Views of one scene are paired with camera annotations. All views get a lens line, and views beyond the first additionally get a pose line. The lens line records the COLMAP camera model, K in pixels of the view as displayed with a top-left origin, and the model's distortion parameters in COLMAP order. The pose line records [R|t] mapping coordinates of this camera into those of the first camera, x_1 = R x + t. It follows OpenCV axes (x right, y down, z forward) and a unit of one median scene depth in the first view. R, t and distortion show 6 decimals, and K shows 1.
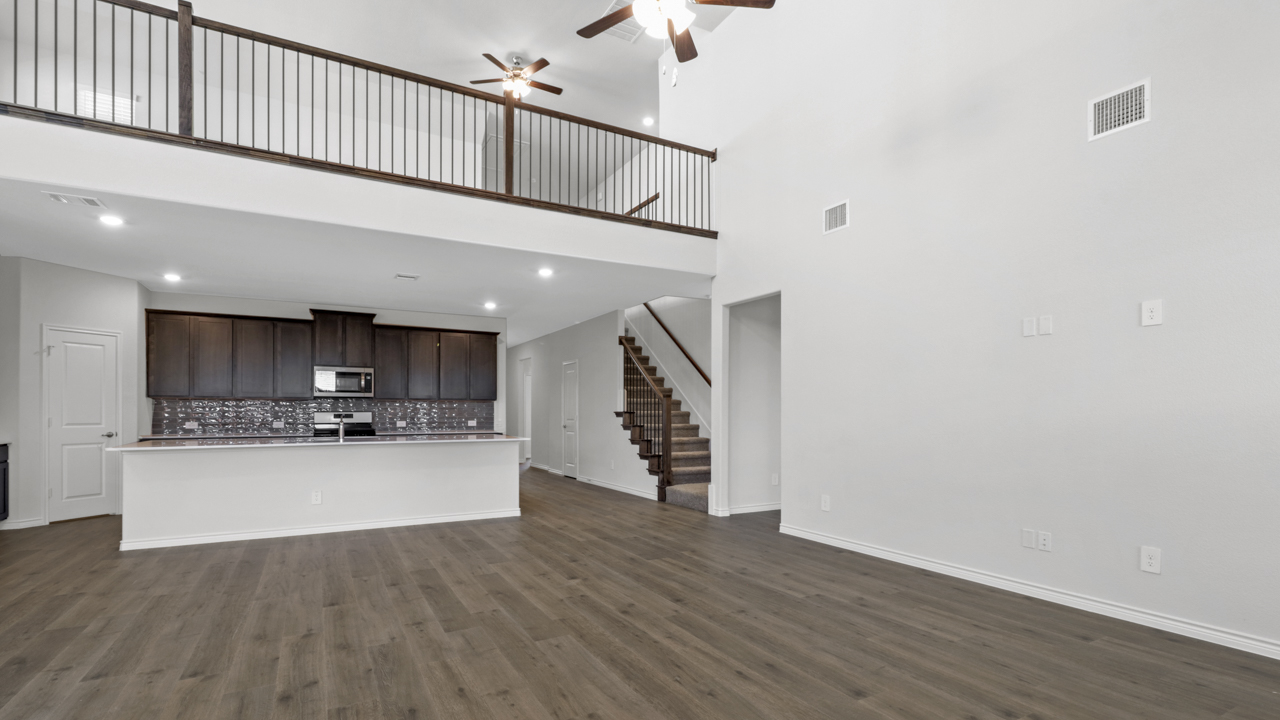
lens RADIAL K [[586.8, 0, 619.8], [0, 586.8, 399.7], [0, 0, 1]] dist [0.007450, -0.003078]
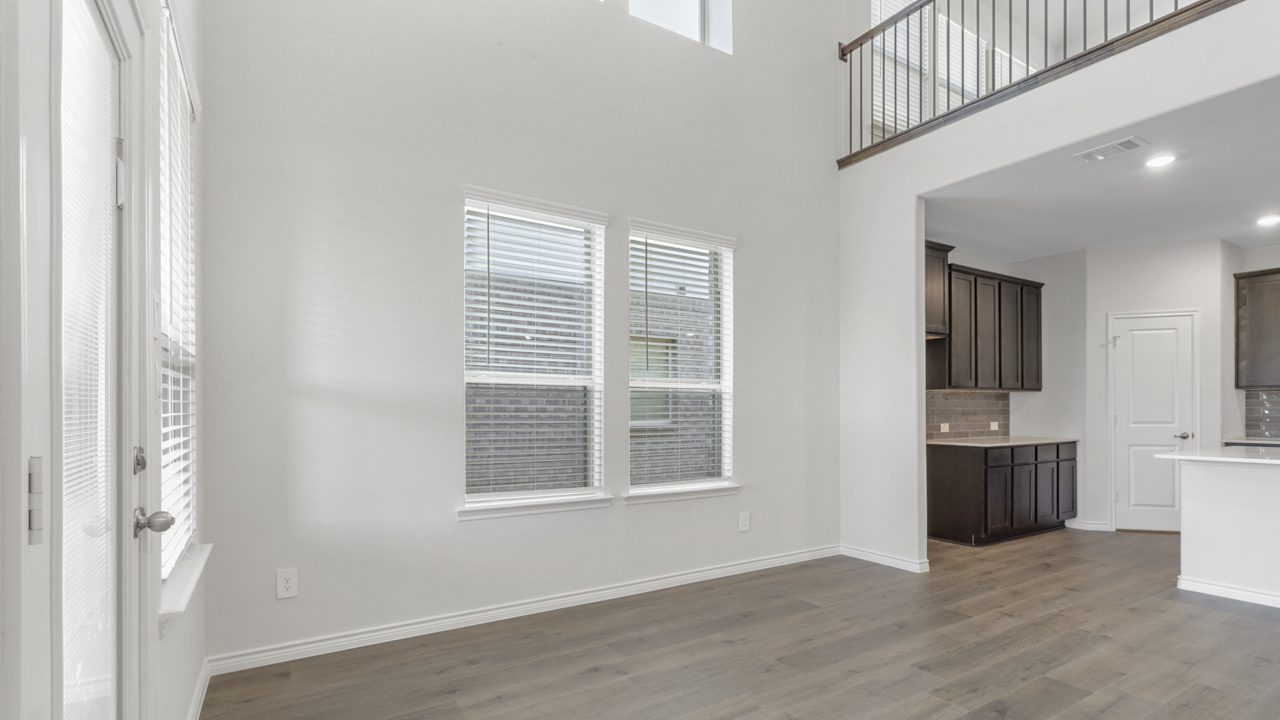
lens RADIAL K [[586.8, 0, 645.7], [0, 586.8, 421.6], [0, 0, 1]] dist [0.007450, -0.003078]
pose [[0.072015, 0.019446, -0.997214, -0.100594], [0.026840, 0.999410, 0.021427, 0.001654], [0.997042, -0.028309, 0.071450, 0.196847]]
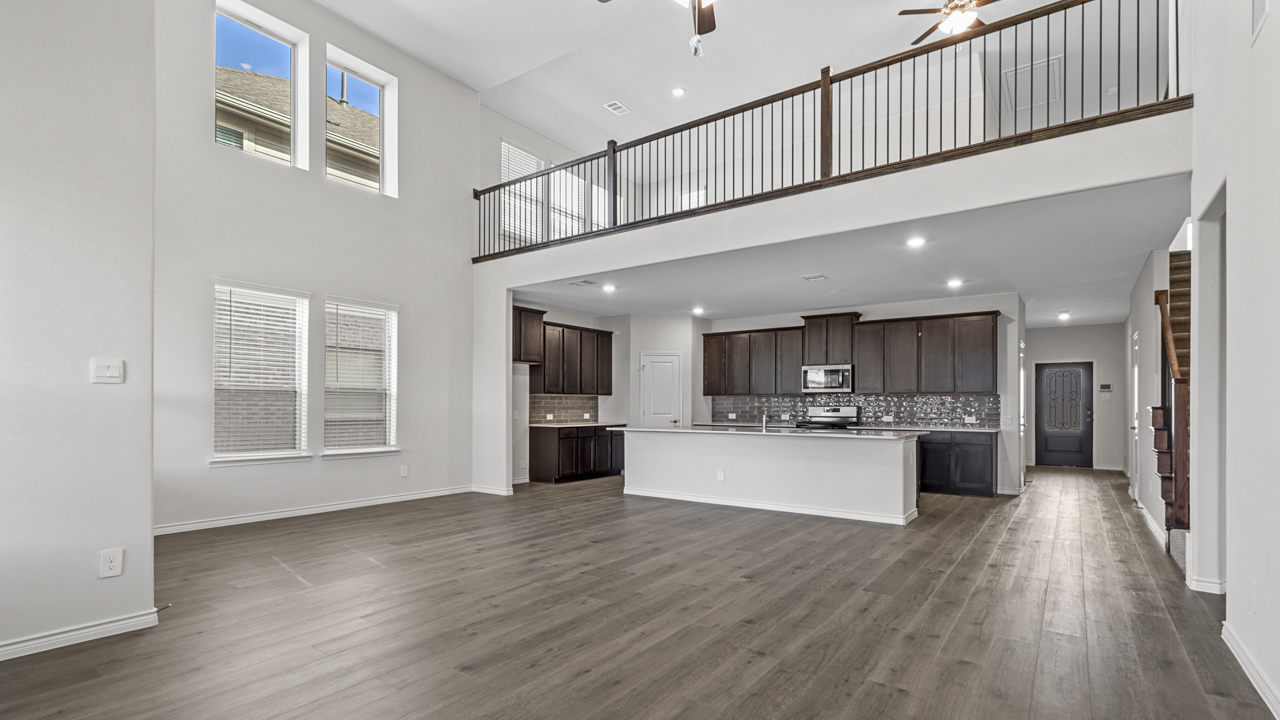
lens RADIAL K [[586.8, 0, 634.6], [0, 586.8, 404.1], [0, 0, 1]] dist [0.007450, -0.003078]
pose [[0.431689, -0.000297, -0.902022, 0.472385], [0.017865, 0.999807, 0.008221, 0.001723], [0.901845, -0.019663, 0.431611, 0.268687]]
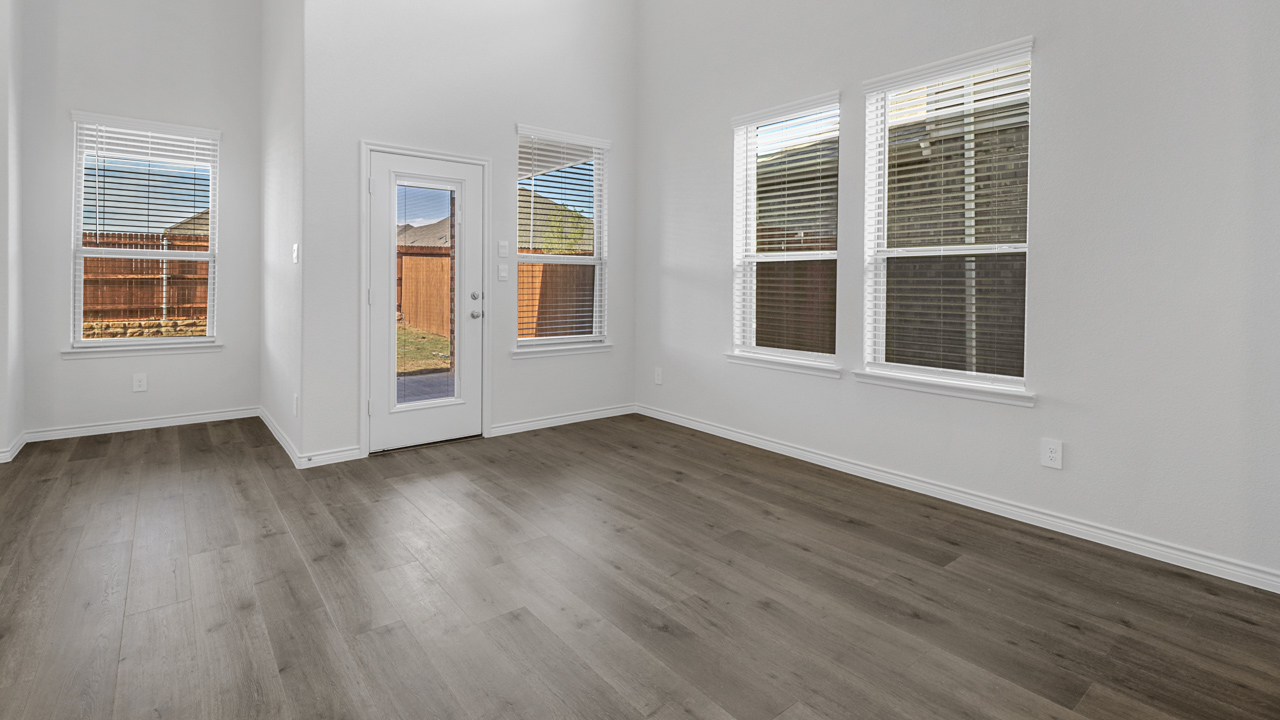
lens RADIAL K [[590.8, 0, 635.4], [0, 590.8, 354.5], [0, 0, 1]] dist [0.001251, -0.000152]
pose [[-0.982254, 0.019652, -0.186525, -0.369832], [0.000872, 0.994963, 0.100238, 0.013503], [0.187555, 0.098297, -0.977323, 0.730660]]
